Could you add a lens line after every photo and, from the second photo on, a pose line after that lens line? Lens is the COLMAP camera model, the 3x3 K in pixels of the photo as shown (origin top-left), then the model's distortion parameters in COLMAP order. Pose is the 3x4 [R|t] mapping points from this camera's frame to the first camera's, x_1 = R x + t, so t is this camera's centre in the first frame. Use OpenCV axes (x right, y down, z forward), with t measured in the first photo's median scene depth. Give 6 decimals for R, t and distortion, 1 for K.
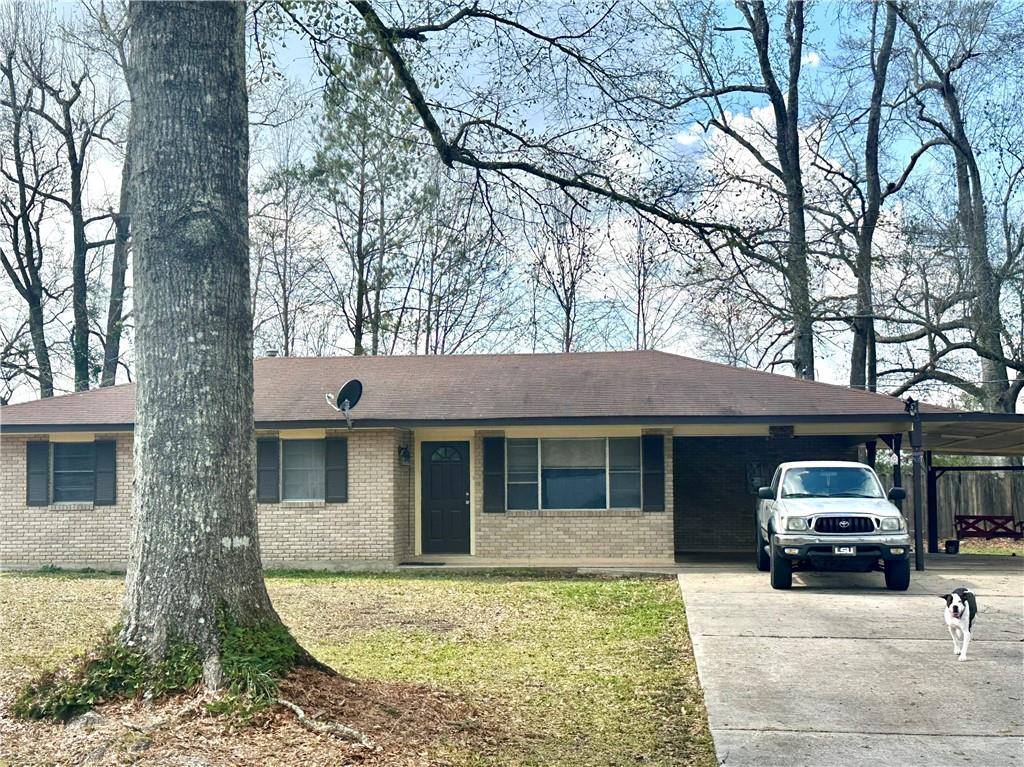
lens RADIAL K [[1253.1, 0, 513.3], [0, 1253.1, 384.1], [0, 0, 1]] dist [0.104307, 0.000000]
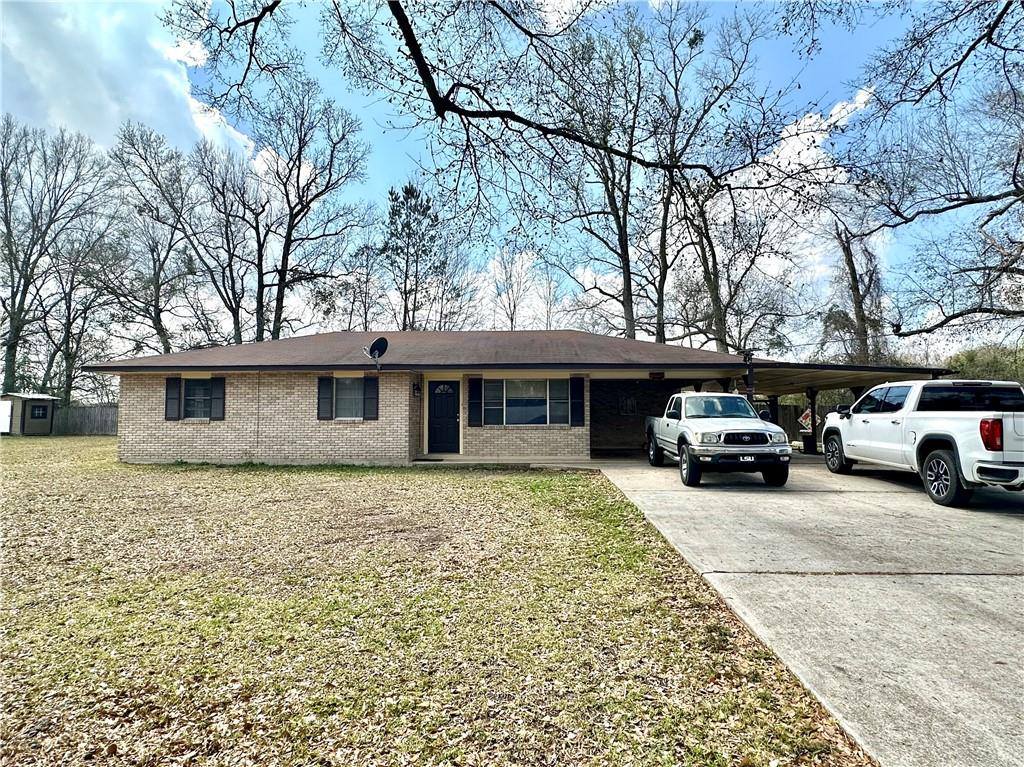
lens RADIAL K [[506.9, 0, 508.8], [0, 506.9, 362.2], [0, 0, 1]] dist [-0.001725, -0.000132]
pose [[0.998252, 0.009724, 0.058300, -0.010980], [-0.008763, 0.999822, -0.016727, 0.032868], [-0.058453, 0.016187, 0.998159, 0.373327]]
